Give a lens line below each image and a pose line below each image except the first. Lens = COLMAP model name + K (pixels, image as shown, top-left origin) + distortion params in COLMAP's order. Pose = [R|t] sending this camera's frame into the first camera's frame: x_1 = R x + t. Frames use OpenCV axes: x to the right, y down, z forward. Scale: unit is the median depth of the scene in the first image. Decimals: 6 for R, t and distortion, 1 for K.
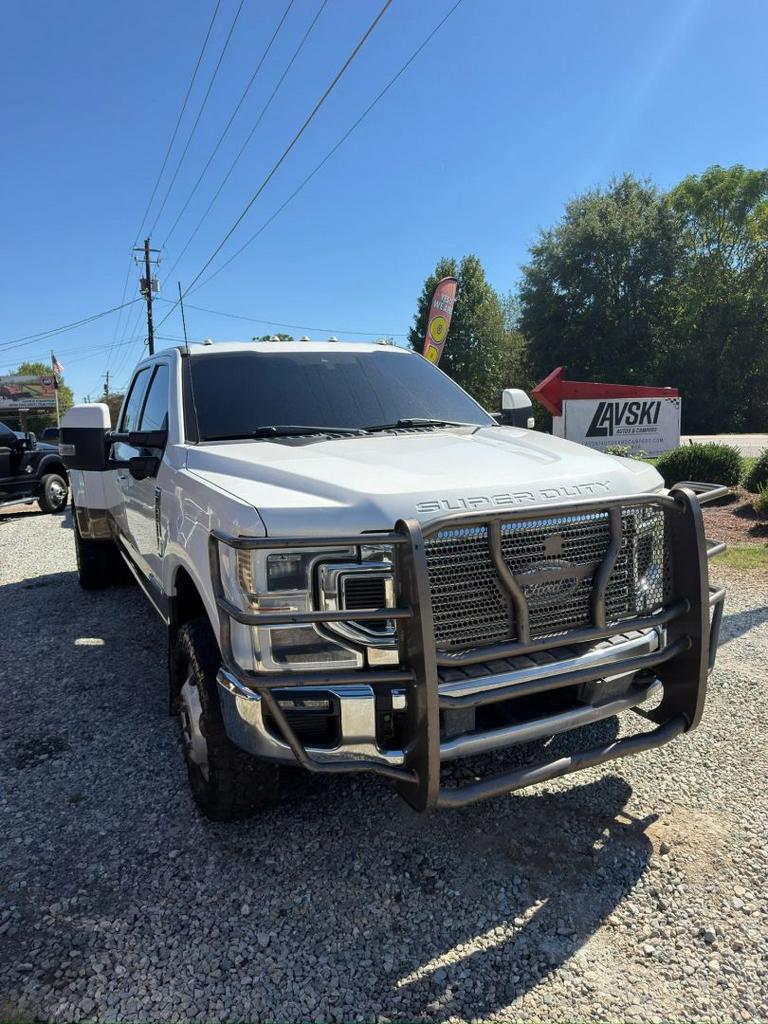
lens RADIAL K [[696.5, 0, 387.6], [0, 696.5, 563.2], [0, 0, 1]] dist [0.038571, -0.037805]
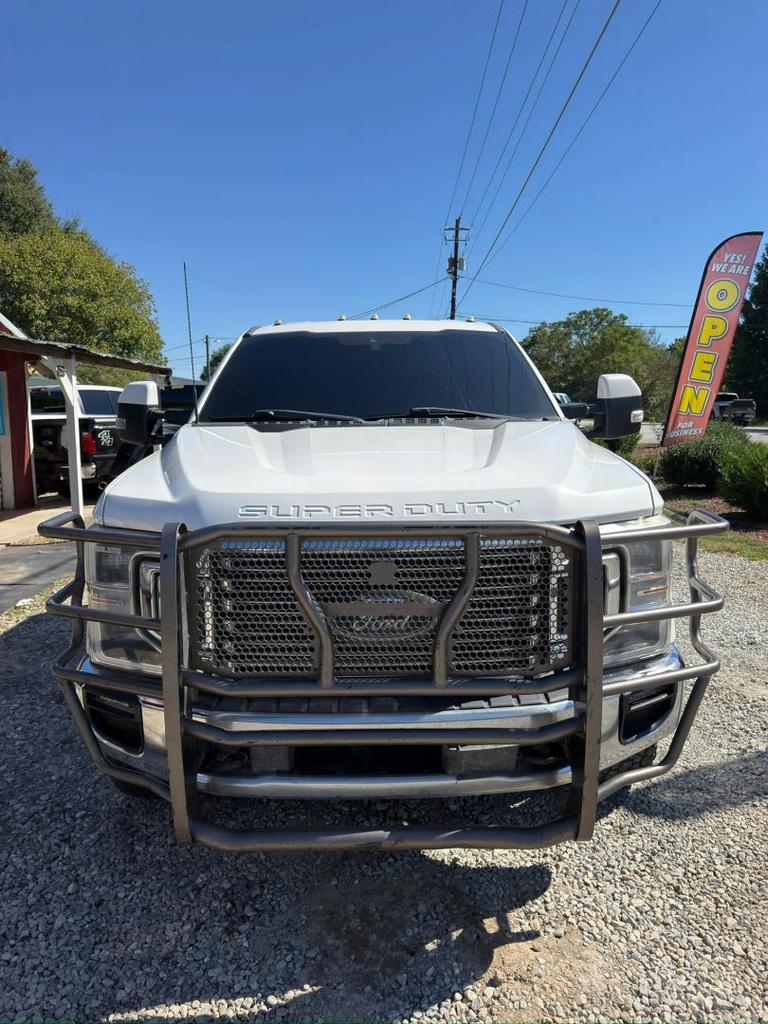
lens RADIAL K [[696.5, 0, 387.6], [0, 696.5, 563.2], [0, 0, 1]] dist [0.038571, -0.037805]
pose [[0.907477, 0.126746, -0.400525, 0.507616], [-0.114331, 0.991927, 0.054852, -0.073604], [0.404244, -0.003984, 0.914642, 0.230391]]
